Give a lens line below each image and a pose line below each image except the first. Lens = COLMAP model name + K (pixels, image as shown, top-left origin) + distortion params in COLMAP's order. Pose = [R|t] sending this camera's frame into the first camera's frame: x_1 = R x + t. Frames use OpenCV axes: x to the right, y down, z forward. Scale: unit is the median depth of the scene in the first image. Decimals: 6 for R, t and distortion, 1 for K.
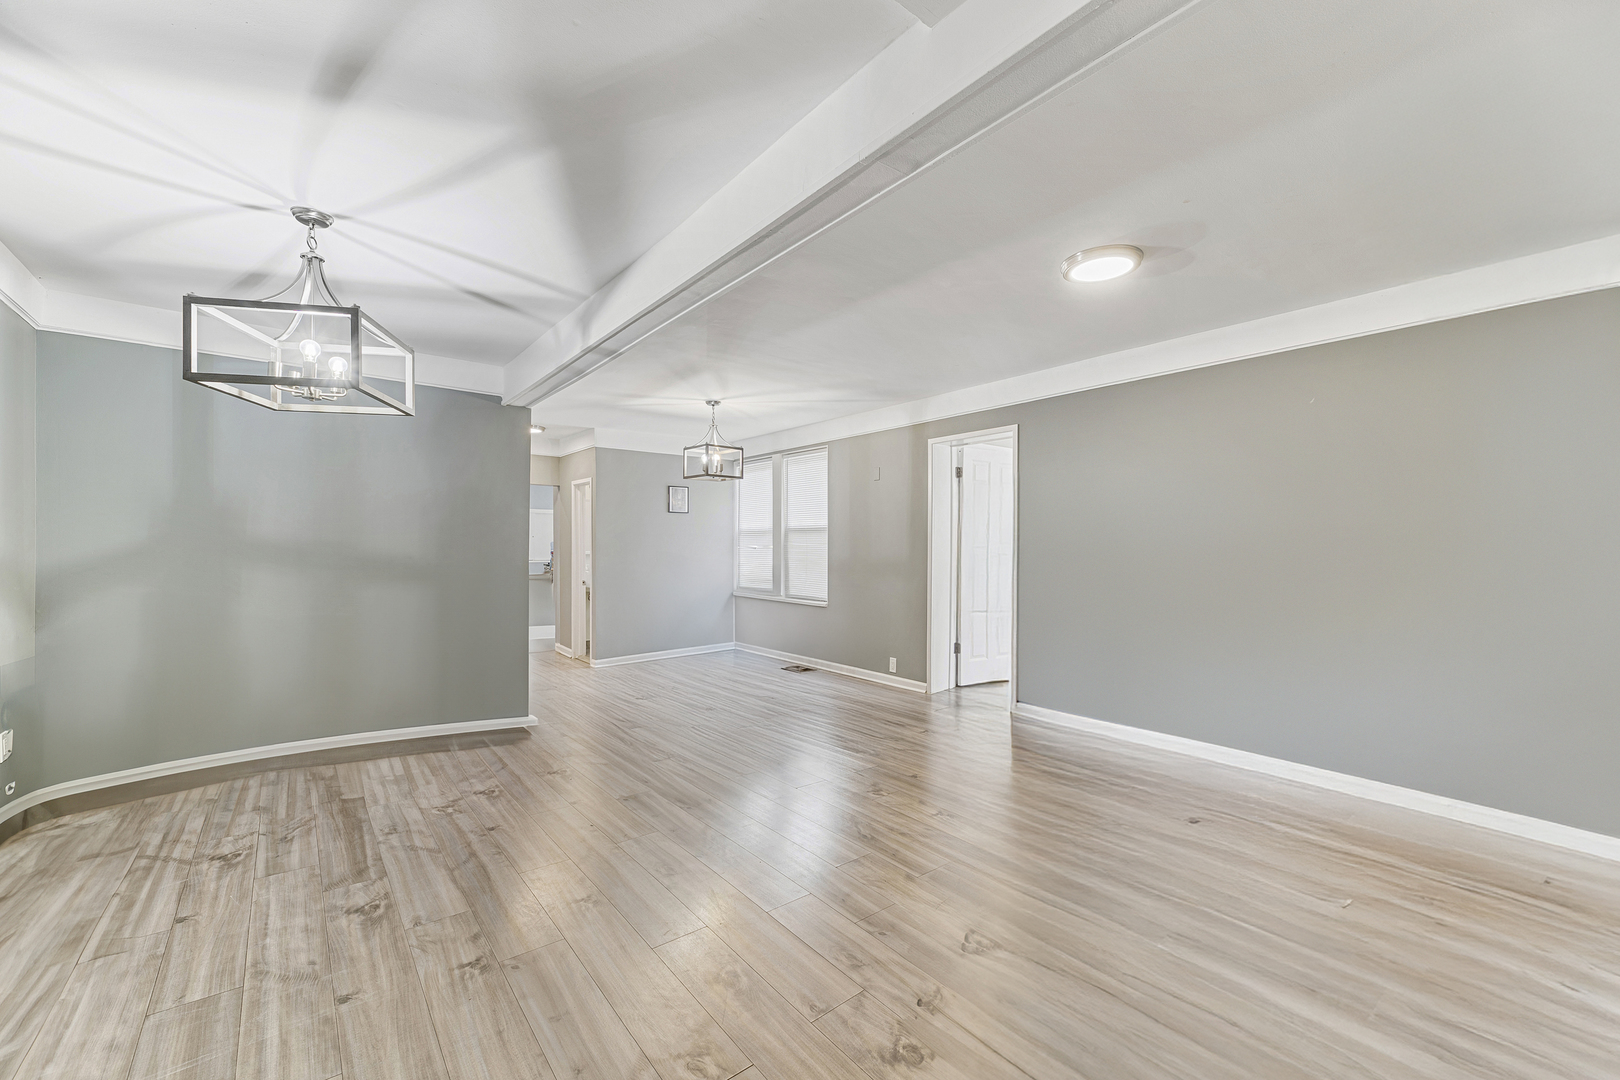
lens RADIAL K [[653.6, 0, 815.9], [0, 653.6, 545.8], [0, 0, 1]] dist [-0.001950, -0.000049]
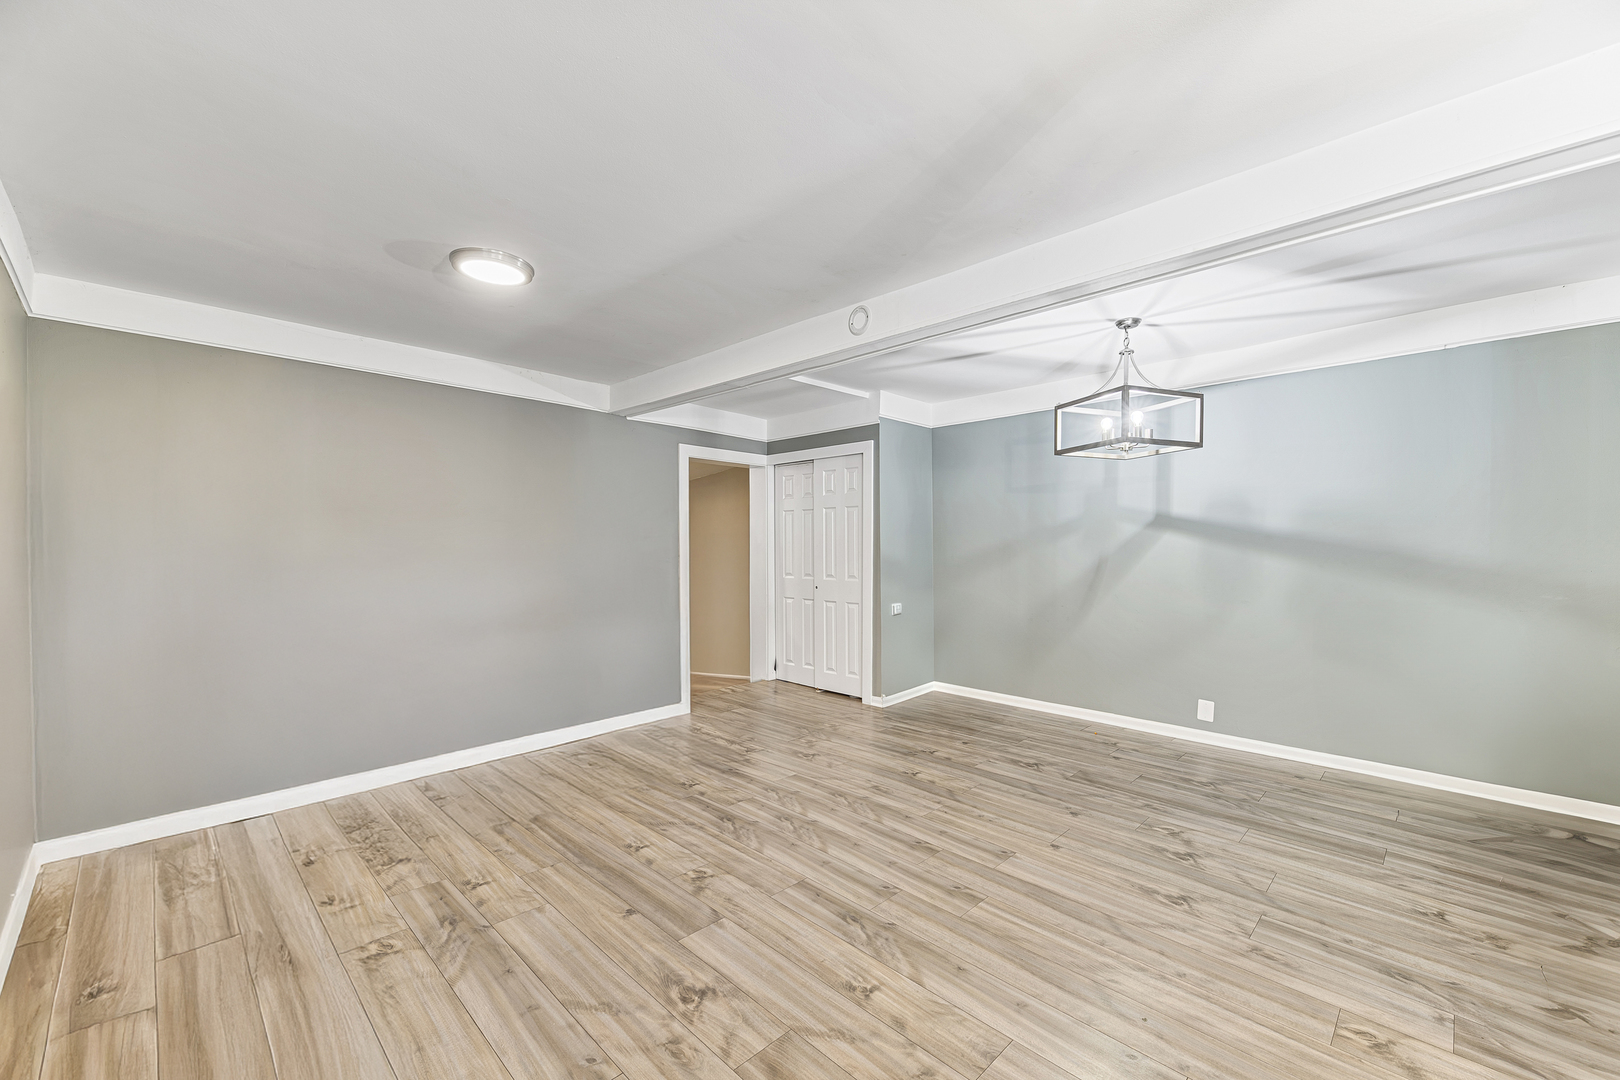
lens RADIAL K [[653.6, 0, 819.6], [0, 653.6, 548.6], [0, 0, 1]] dist [-0.001950, -0.000049]
pose [[-0.992589, -0.008956, -0.121186, 0.062440], [-0.008932, 0.999960, -0.000736, -0.002837], [0.121188, 0.000352, -0.992630, 2.138096]]
